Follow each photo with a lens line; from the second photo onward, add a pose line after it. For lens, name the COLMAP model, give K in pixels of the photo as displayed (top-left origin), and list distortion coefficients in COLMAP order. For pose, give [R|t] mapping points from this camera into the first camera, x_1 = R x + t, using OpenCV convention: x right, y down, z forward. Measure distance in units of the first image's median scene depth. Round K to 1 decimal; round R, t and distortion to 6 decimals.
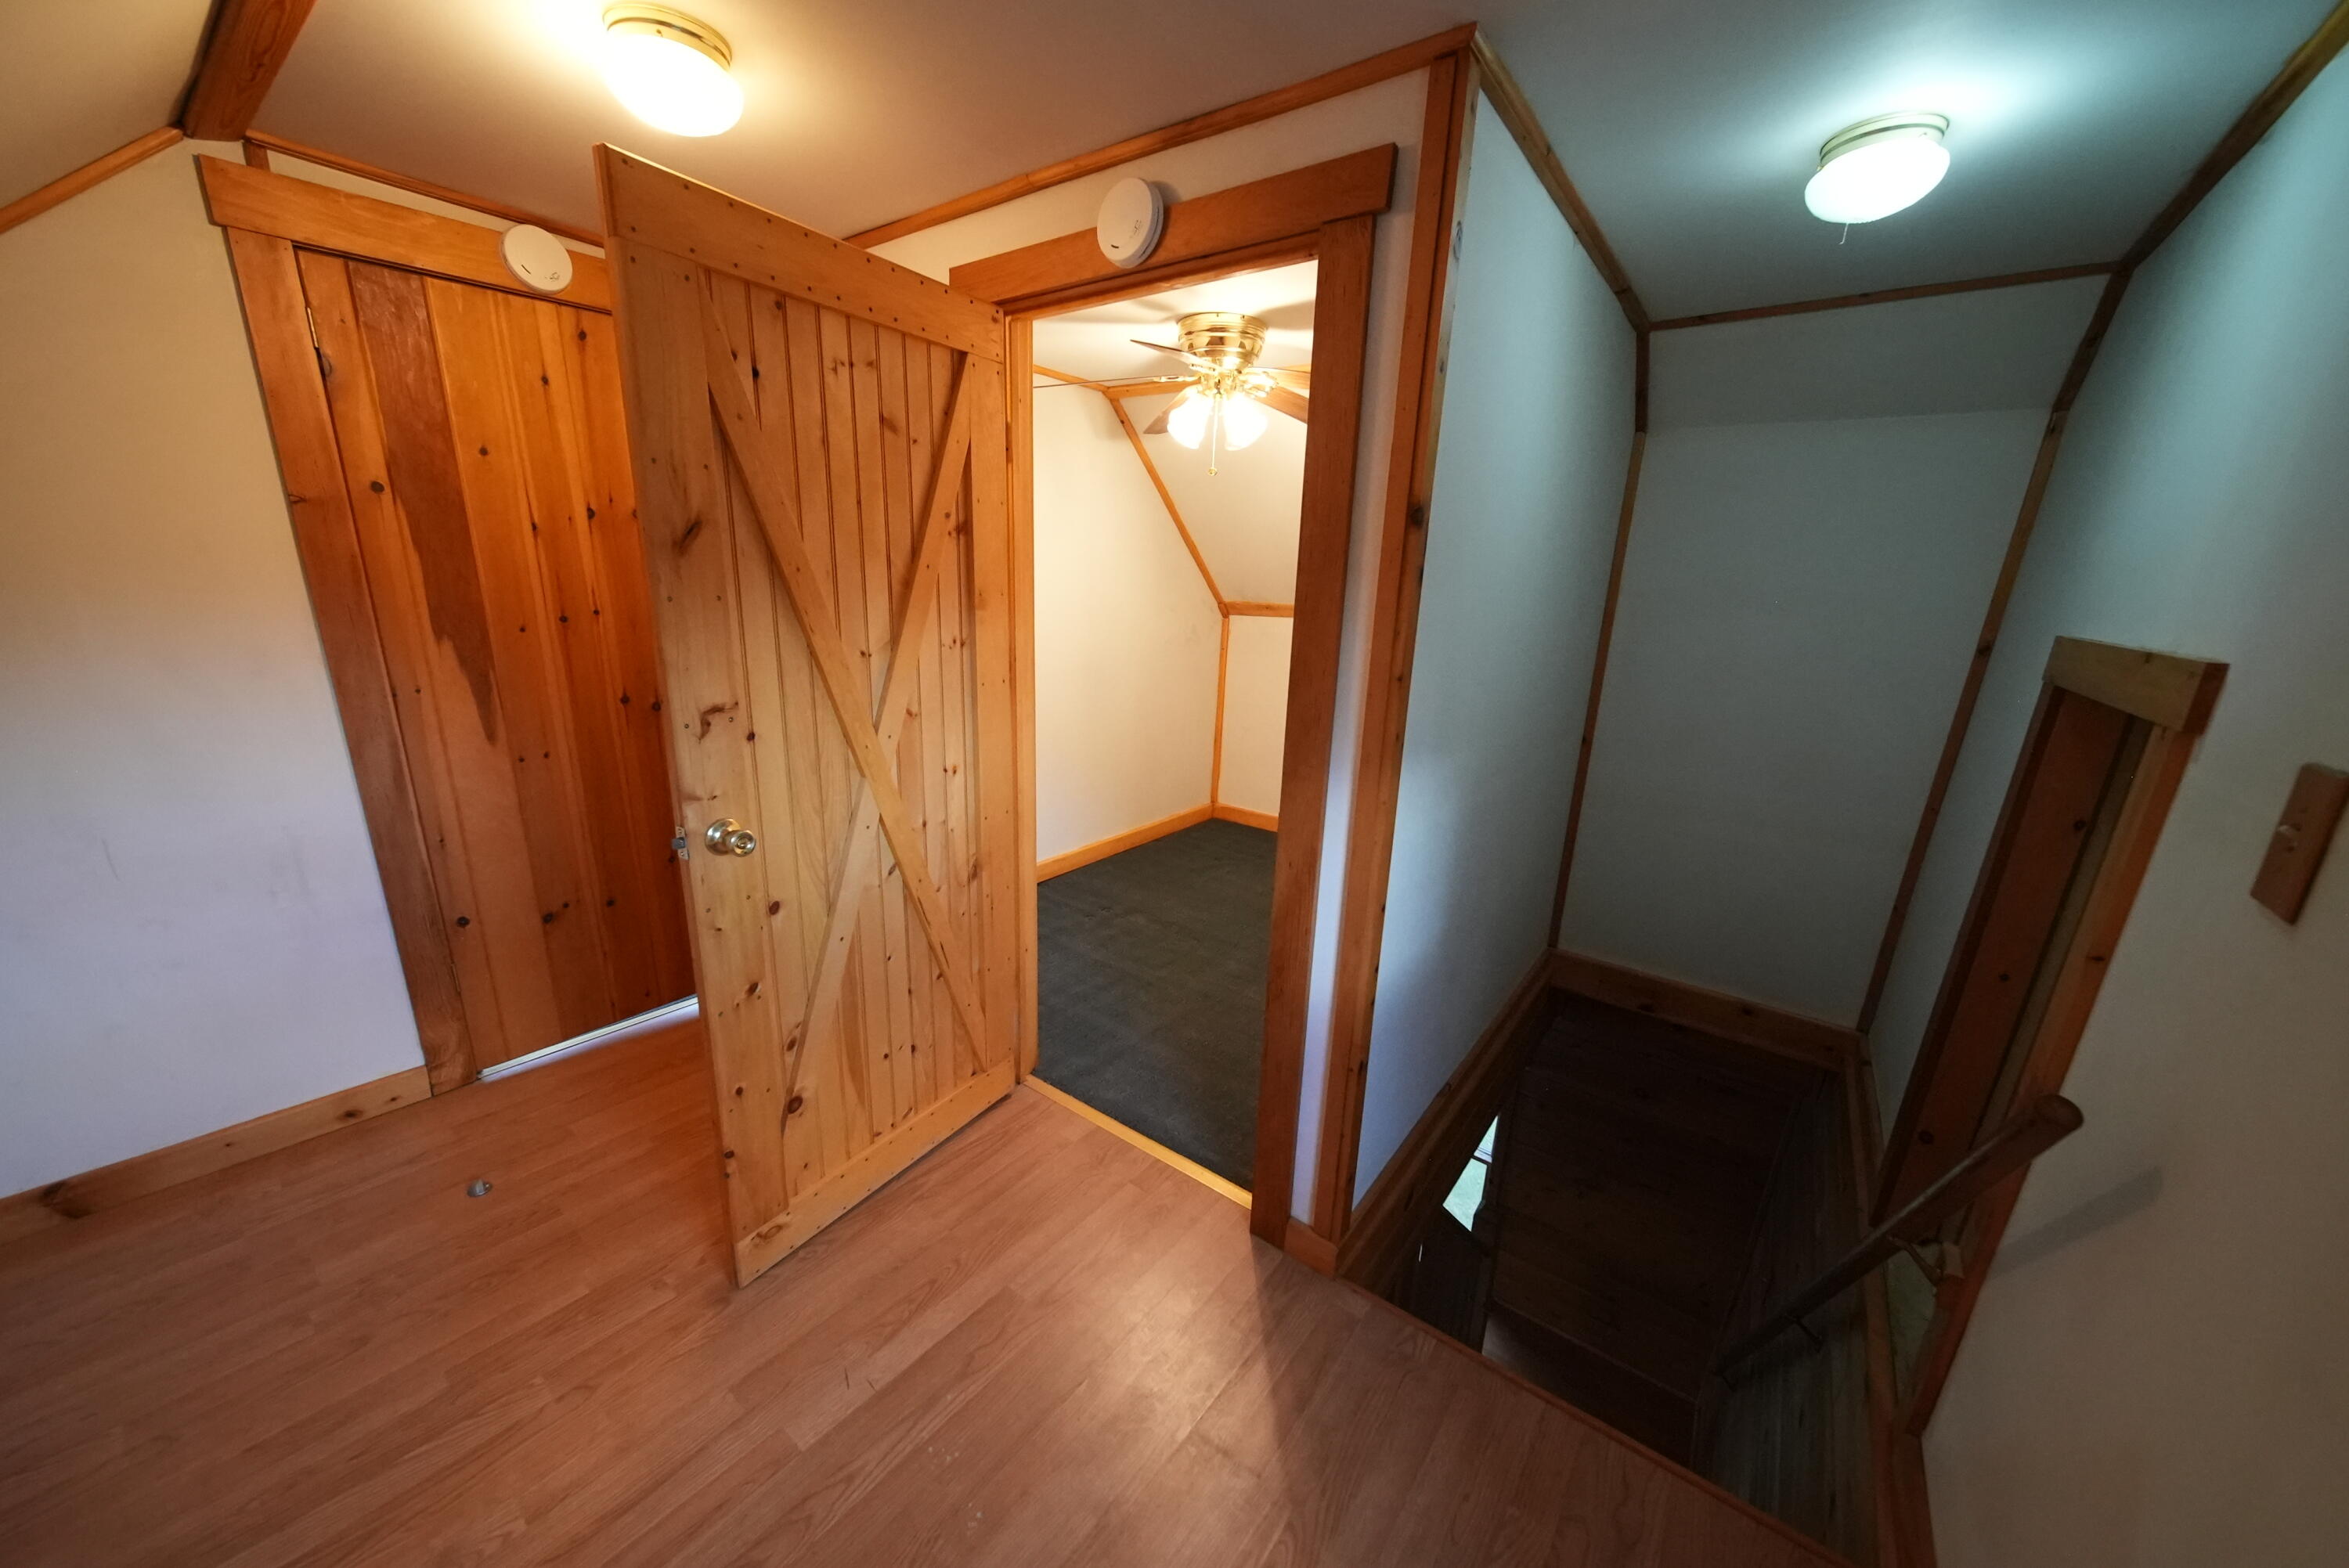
lens RADIAL K [[818.8, 0, 1174.1], [0, 818.8, 790.2], [0, 0, 1]] dist [-0.004982, -0.000241]
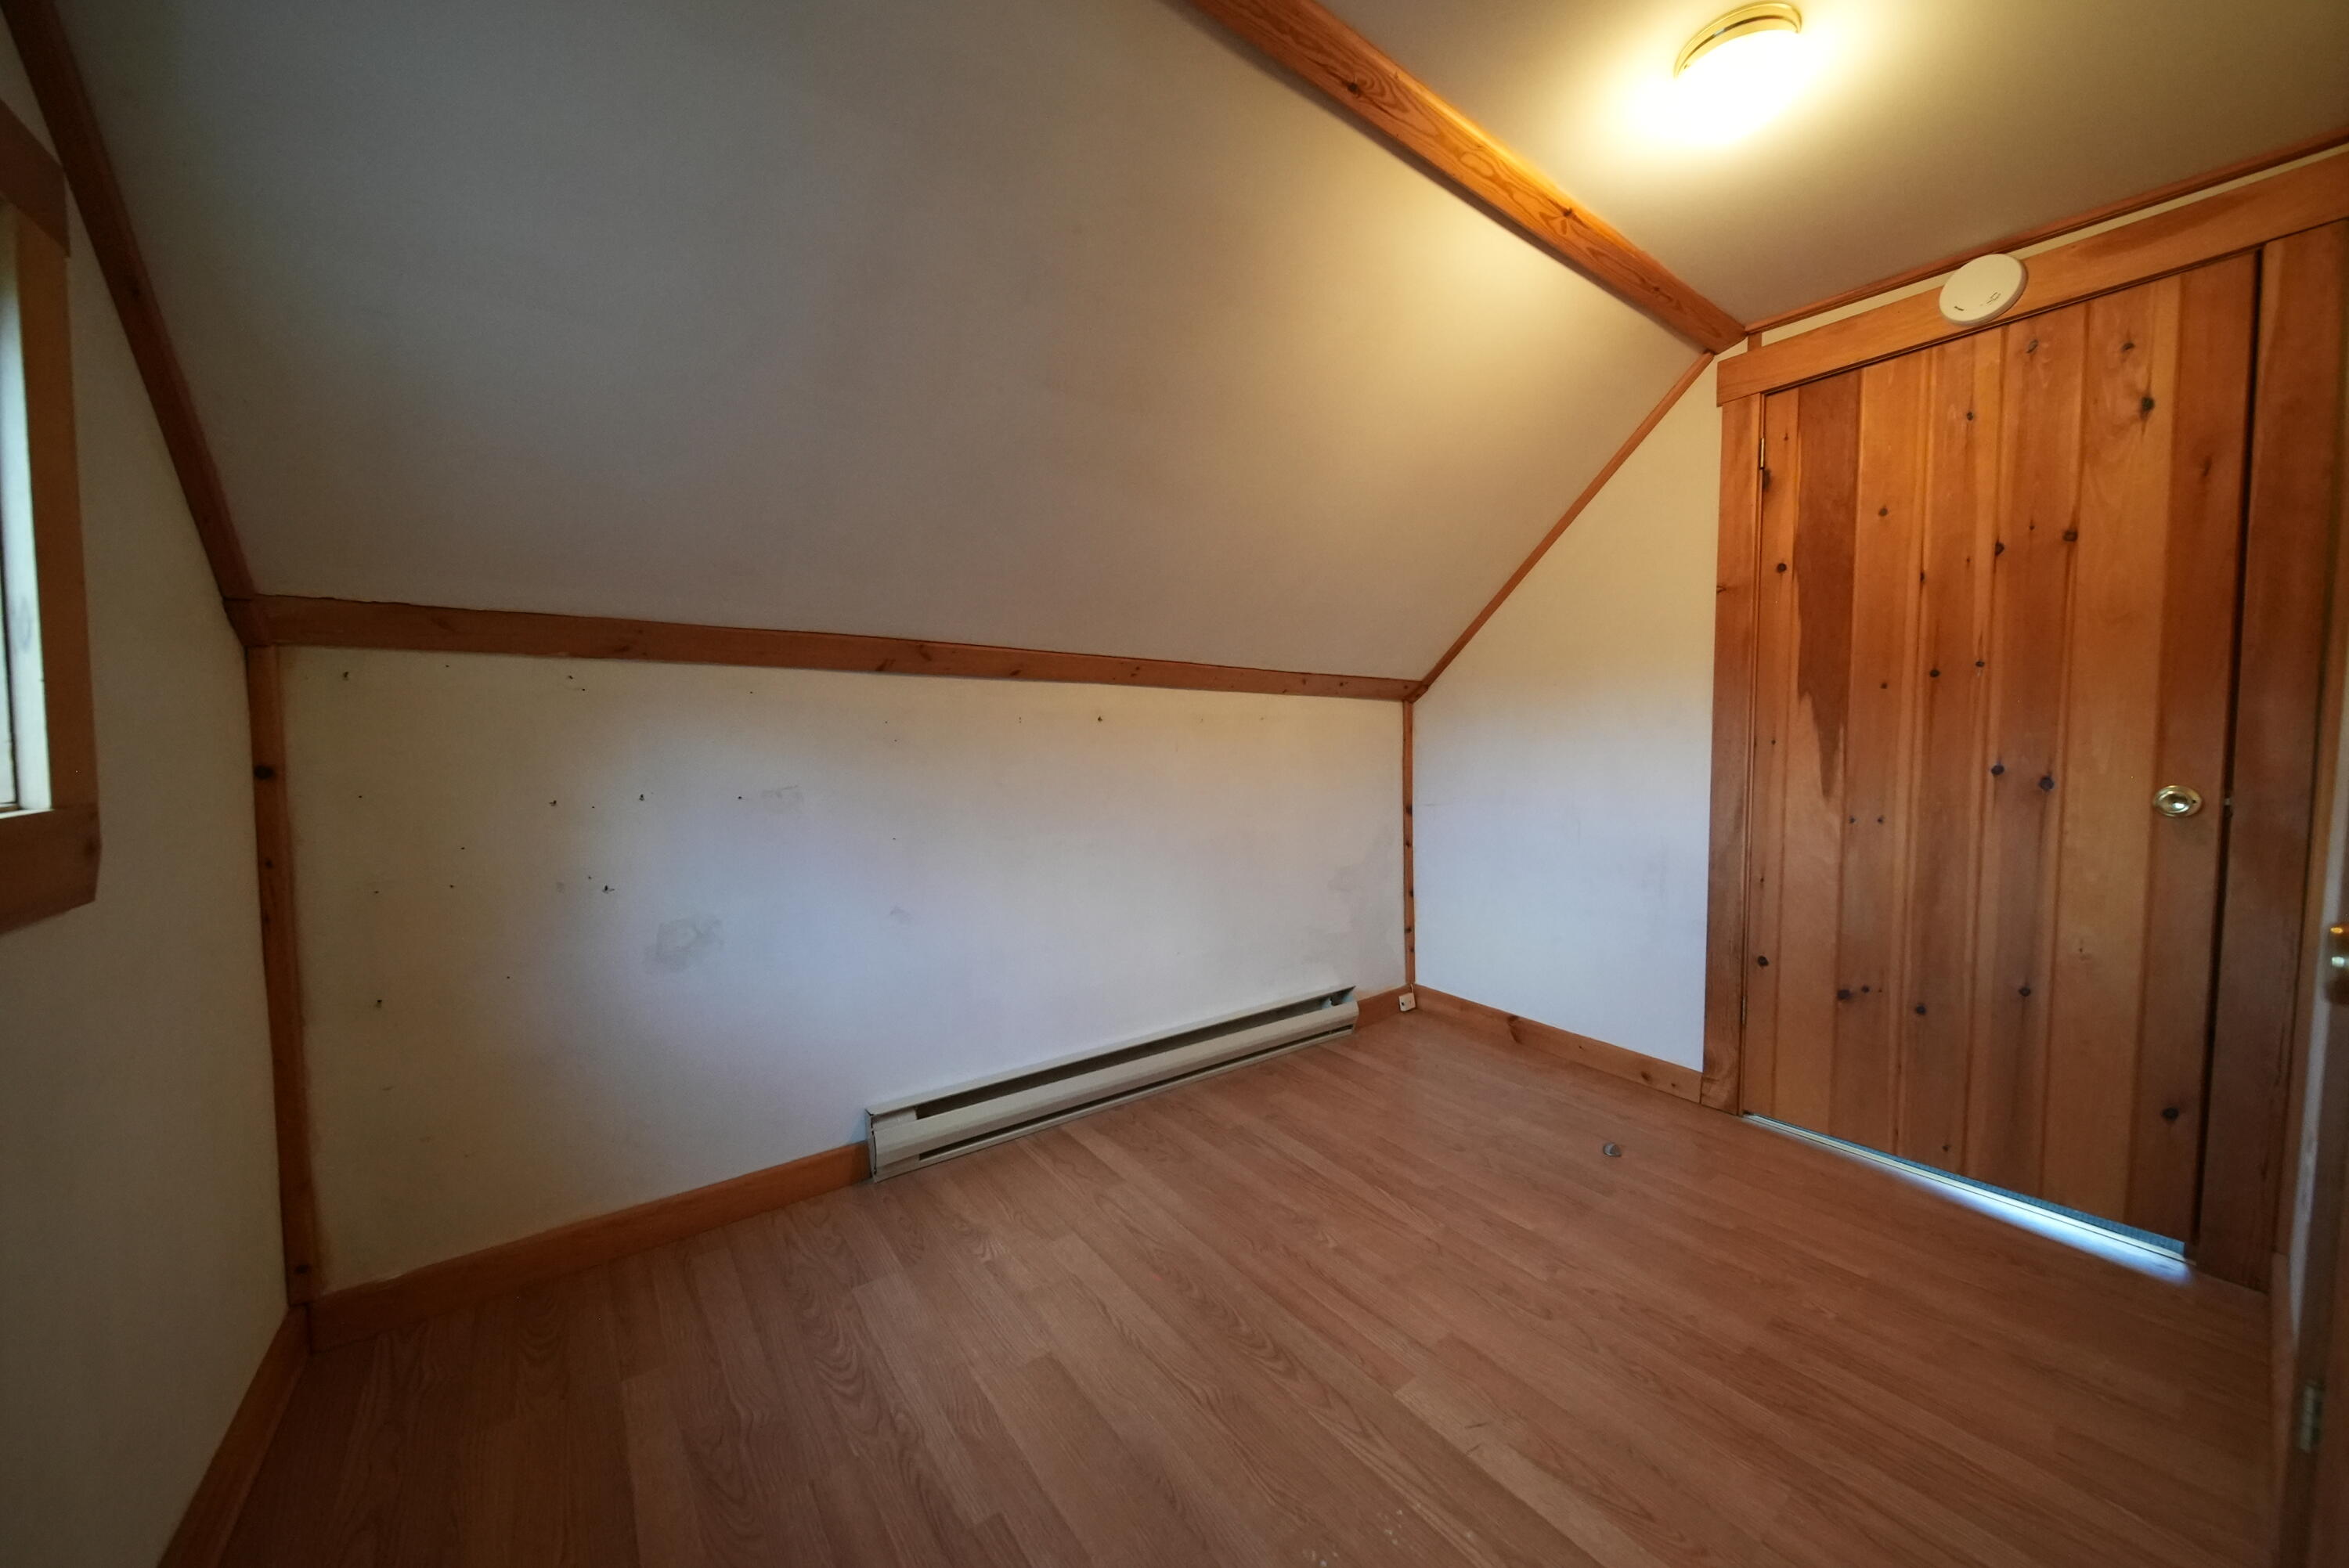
lens RADIAL K [[818.8, 0, 1167.0], [0, 818.8, 788.0], [0, 0, 1]] dist [-0.004982, -0.000241]
pose [[-0.270196, 0.019607, -0.962606, 0.385162], [-0.259462, 0.961322, 0.092410, 0.052719], [0.927186, 0.274729, -0.254658, 0.542096]]
